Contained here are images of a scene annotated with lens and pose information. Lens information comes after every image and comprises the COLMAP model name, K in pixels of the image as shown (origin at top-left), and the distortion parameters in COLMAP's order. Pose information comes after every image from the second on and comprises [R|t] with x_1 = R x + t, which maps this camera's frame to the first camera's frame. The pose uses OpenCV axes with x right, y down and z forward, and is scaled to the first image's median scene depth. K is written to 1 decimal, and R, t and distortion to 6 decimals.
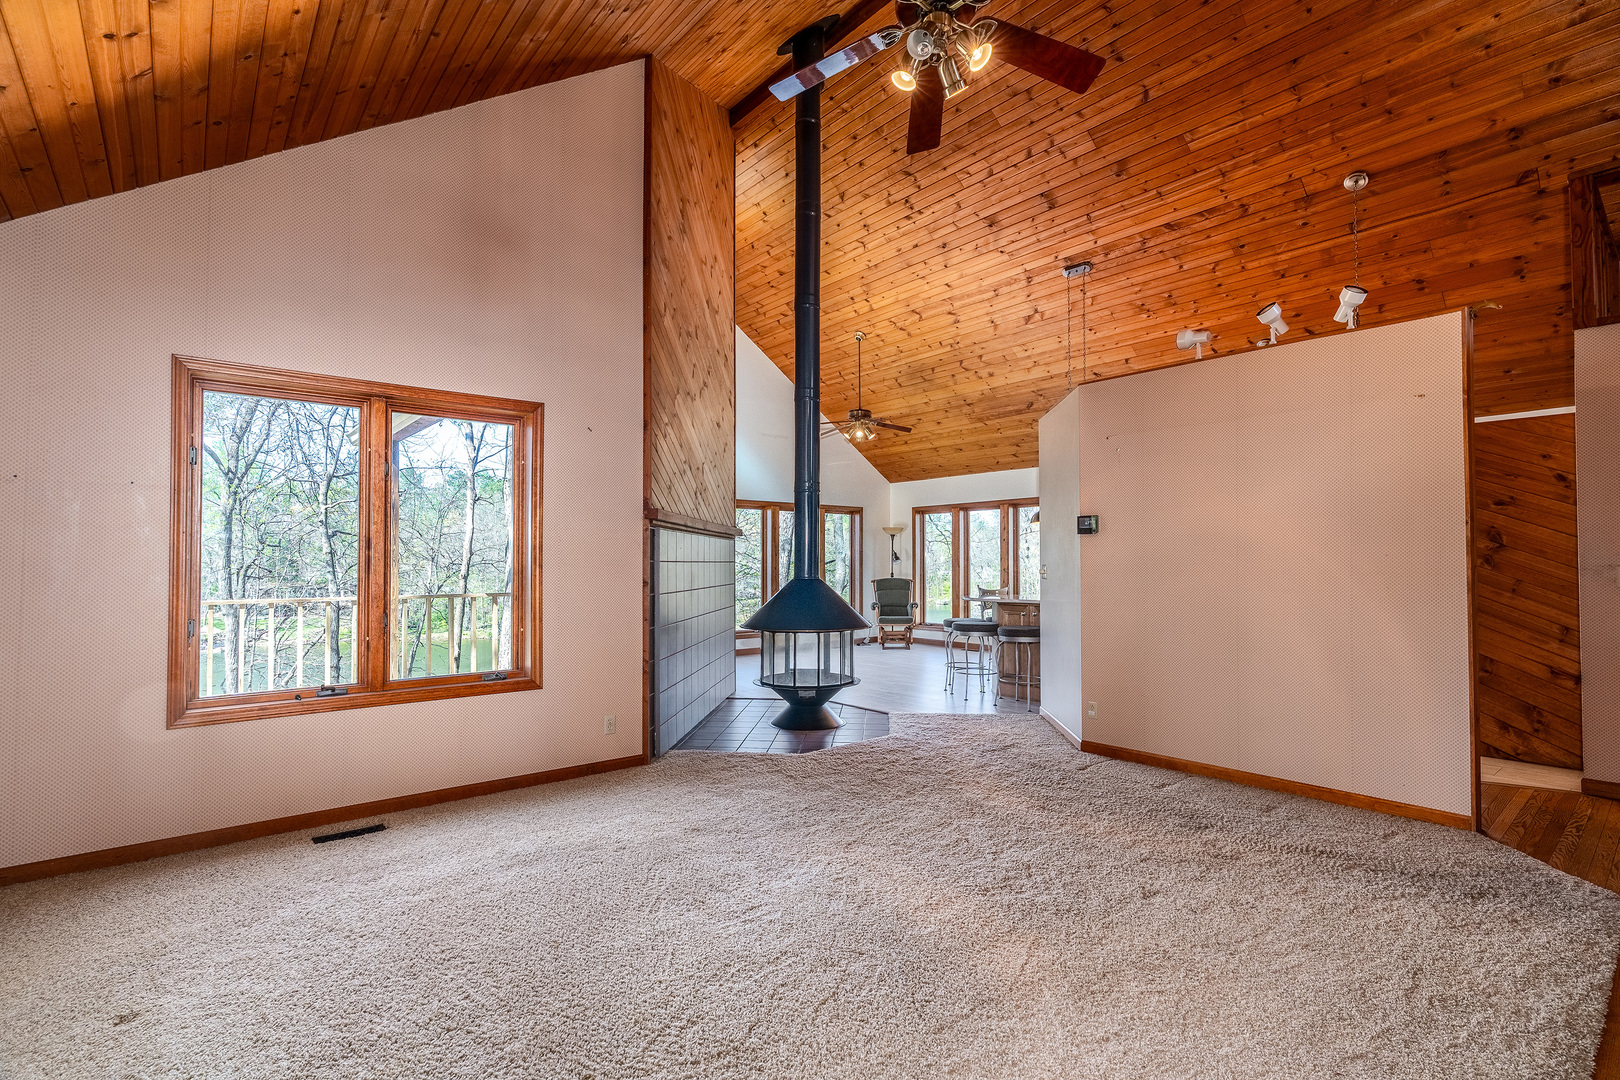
lens RADIAL K [[747.7, 0, 810.8], [0, 747.7, 544.6], [0, 0, 1]] dist [-0.001216, -0.000075]
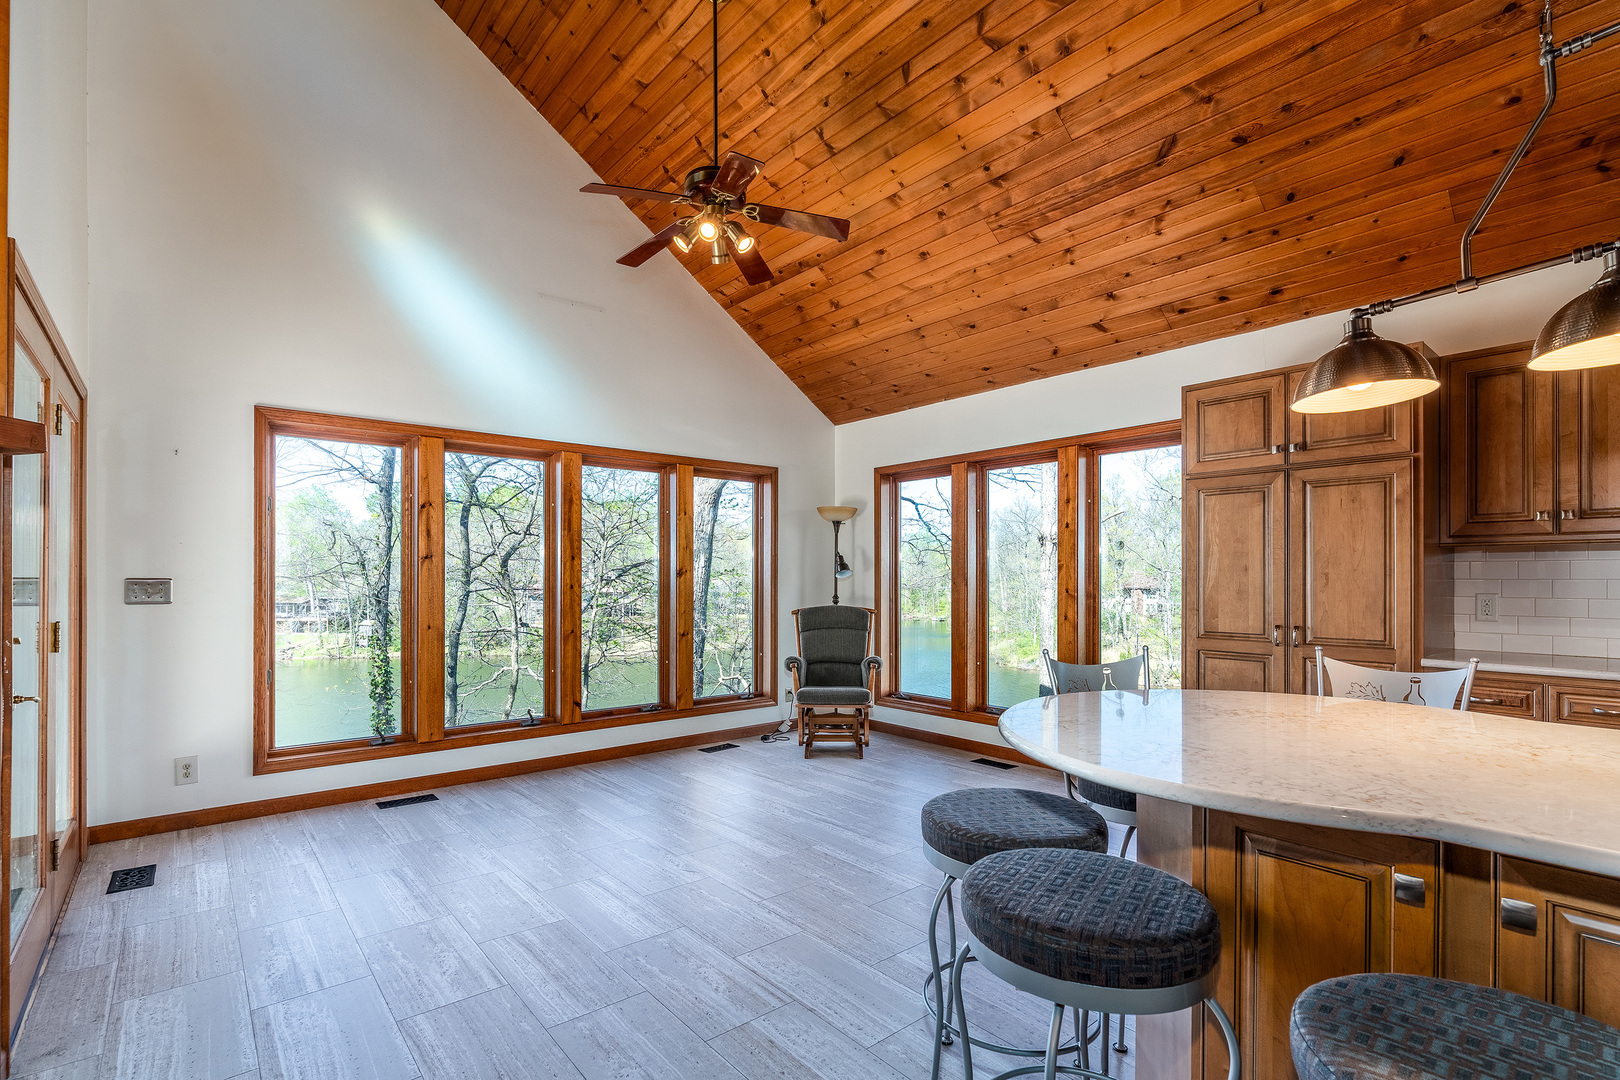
lens RADIAL K [[747.7, 0, 793.7], [0, 747.7, 576.5], [0, 0, 1]] dist [-0.001216, -0.000075]
pose [[0.999802, 0.002609, -0.019739, 0.092655], [-0.002213, 0.999797, 0.020045, 0.014586], [0.019787, -0.019998, 0.999604, 0.495807]]
